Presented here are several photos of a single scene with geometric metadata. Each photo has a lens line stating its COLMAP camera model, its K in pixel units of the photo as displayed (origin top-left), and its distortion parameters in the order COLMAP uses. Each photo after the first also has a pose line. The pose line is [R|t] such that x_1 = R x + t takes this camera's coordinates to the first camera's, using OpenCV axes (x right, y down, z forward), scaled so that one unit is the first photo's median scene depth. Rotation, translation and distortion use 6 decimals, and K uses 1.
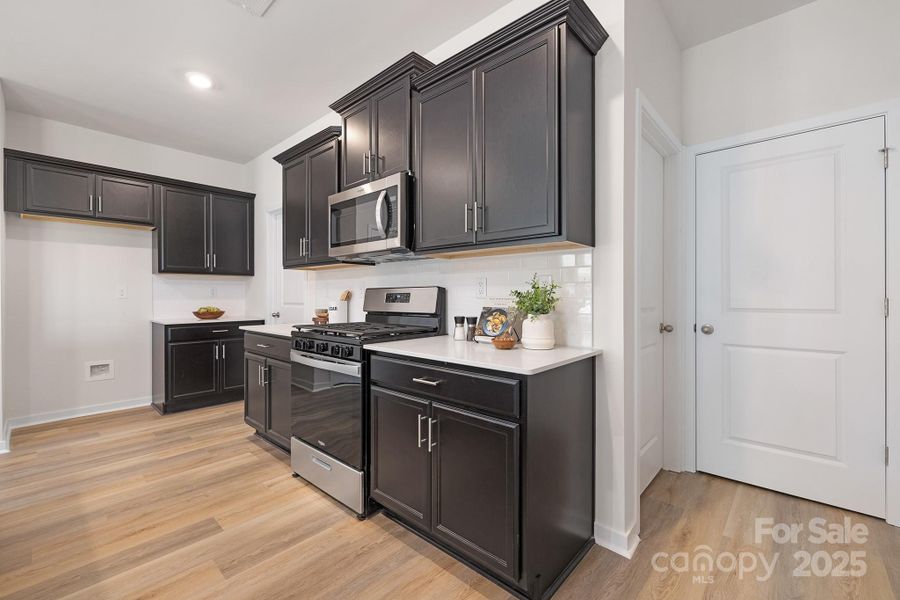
lens RADIAL K [[377.5, 0, 452.7], [0, 377.5, 295.7], [0, 0, 1]] dist [0.000656, 0.000082]
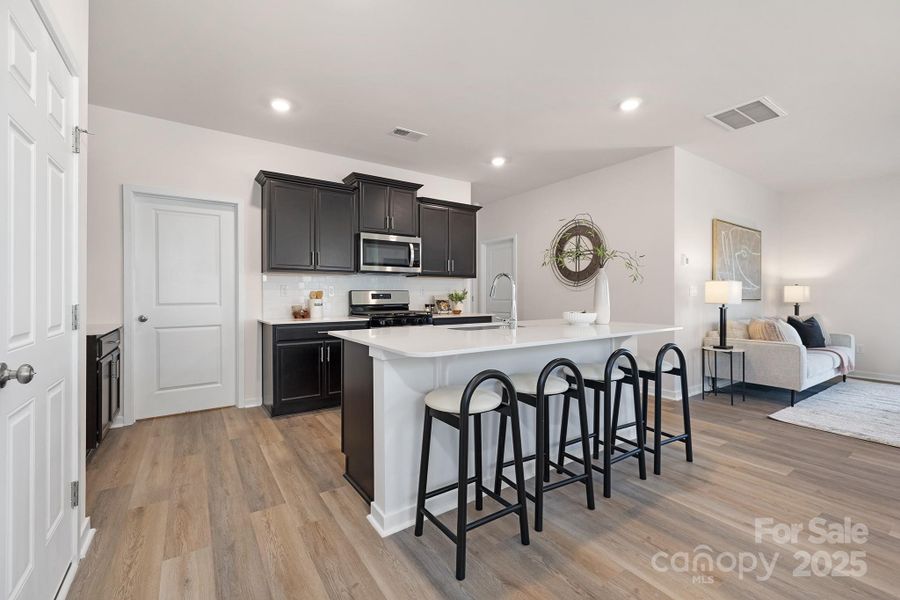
lens RADIAL K [[392.3, 0, 446.8], [0, 392.3, 293.2], [0, 0, 1]] dist [-0.000430, -0.000183]
pose [[0.234754, 0.008065, 0.972021, -2.040572], [0.001206, 0.999962, -0.008589, 0.008519], [-0.972054, 0.003189, 0.234736, 0.289468]]
